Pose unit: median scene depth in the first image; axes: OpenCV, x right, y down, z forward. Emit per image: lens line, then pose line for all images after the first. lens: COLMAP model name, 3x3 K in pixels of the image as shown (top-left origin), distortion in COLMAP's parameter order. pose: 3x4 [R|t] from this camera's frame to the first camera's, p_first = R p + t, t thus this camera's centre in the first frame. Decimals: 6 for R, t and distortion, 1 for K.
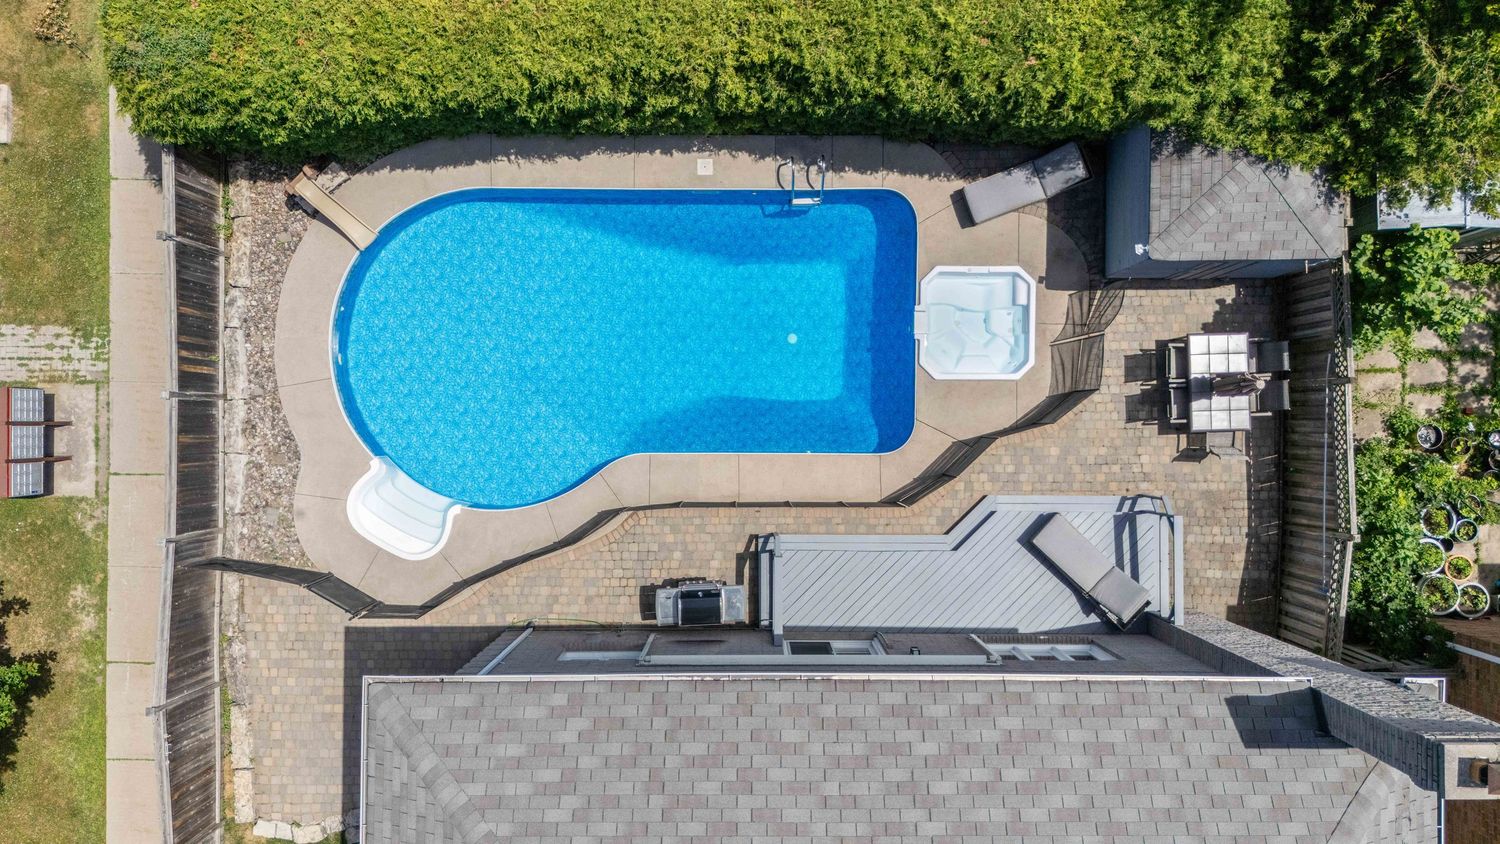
lens RADIAL K [[1109.7, 0, 753.4], [0, 1109.7, 420.1], [0, 0, 1]] dist [0.065406, -0.066101]
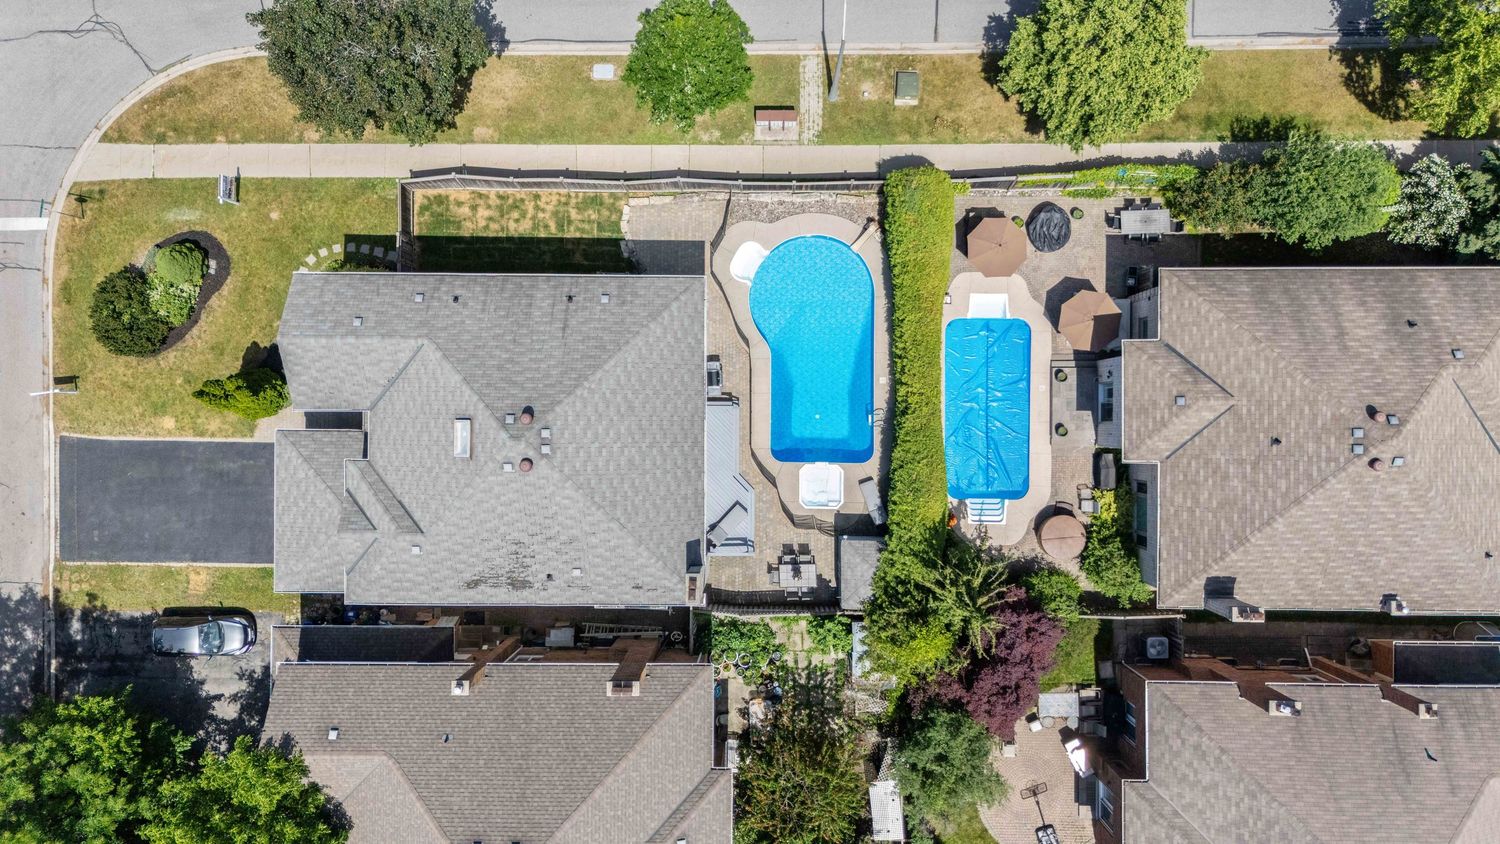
lens RADIAL K [[1109.7, 0, 752.6], [0, 1109.7, 418.7], [0, 0, 1]] dist [0.065406, -0.066101]
pose [[-0.002480, 0.999995, -0.002046, 0.052137], [-0.999697, -0.002429, 0.024479, 0.009345], [0.024474, 0.002106, 0.999698, -1.589029]]
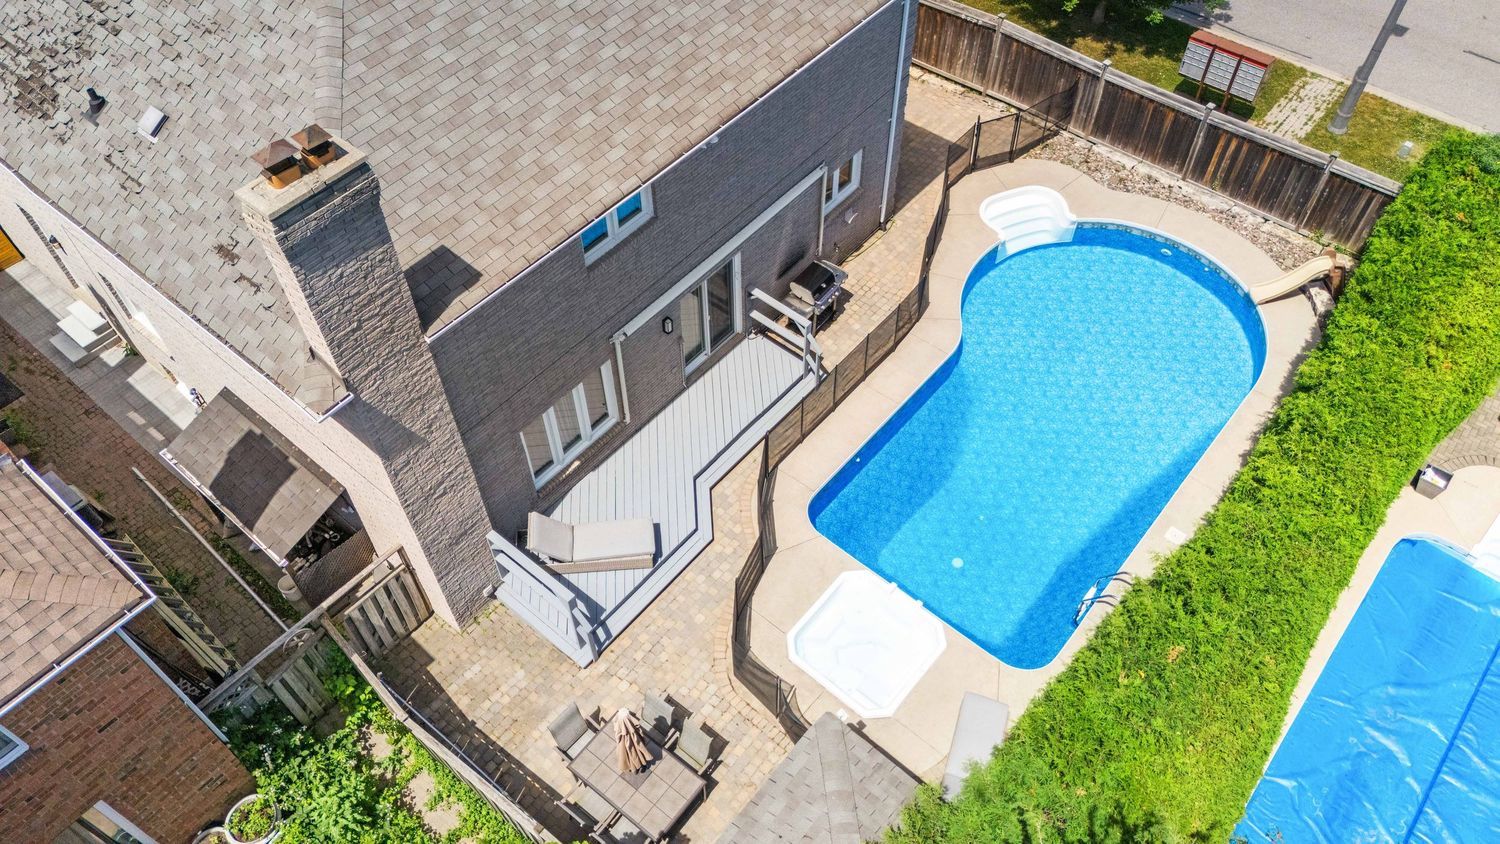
lens RADIAL K [[1109.7, 0, 748.8], [0, 1109.7, 413.4], [0, 0, 1]] dist [0.065406, -0.066101]
pose [[-0.643092, 0.601949, -0.473381, 0.582459], [-0.765673, -0.494666, 0.411158, -0.295531], [0.013331, 0.626868, 0.779011, 0.205859]]
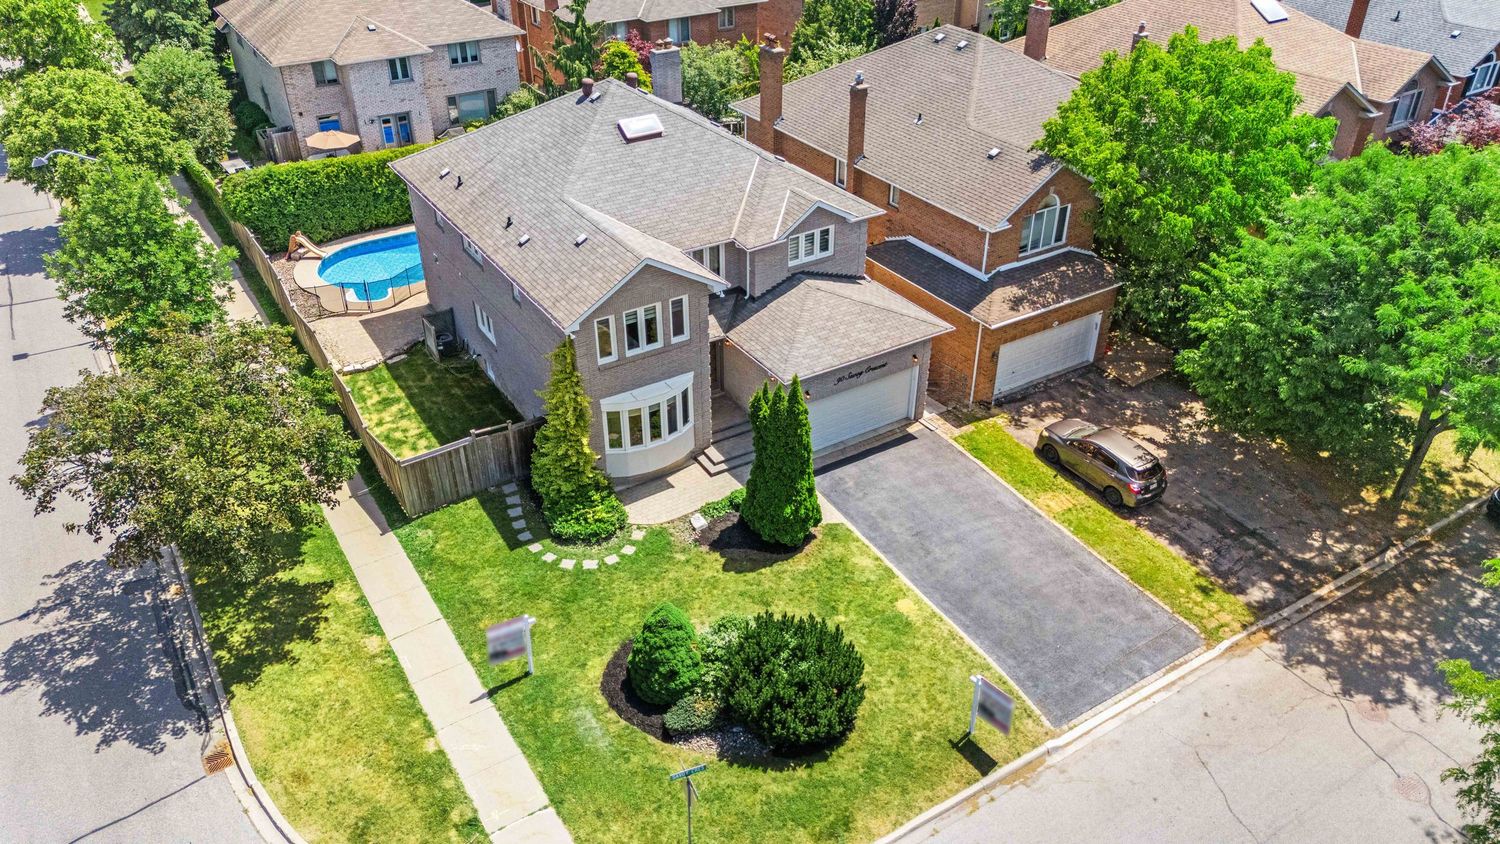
lens RADIAL K [[1109.7, 0, 748.7], [0, 1109.7, 419.0], [0, 0, 1]] dist [0.065406, -0.066101]
pose [[0.844581, -0.289793, 0.450225, -0.796206], [0.535424, 0.454069, -0.712139, 2.382772], [0.001939, 0.842521, 0.538660, -0.060669]]
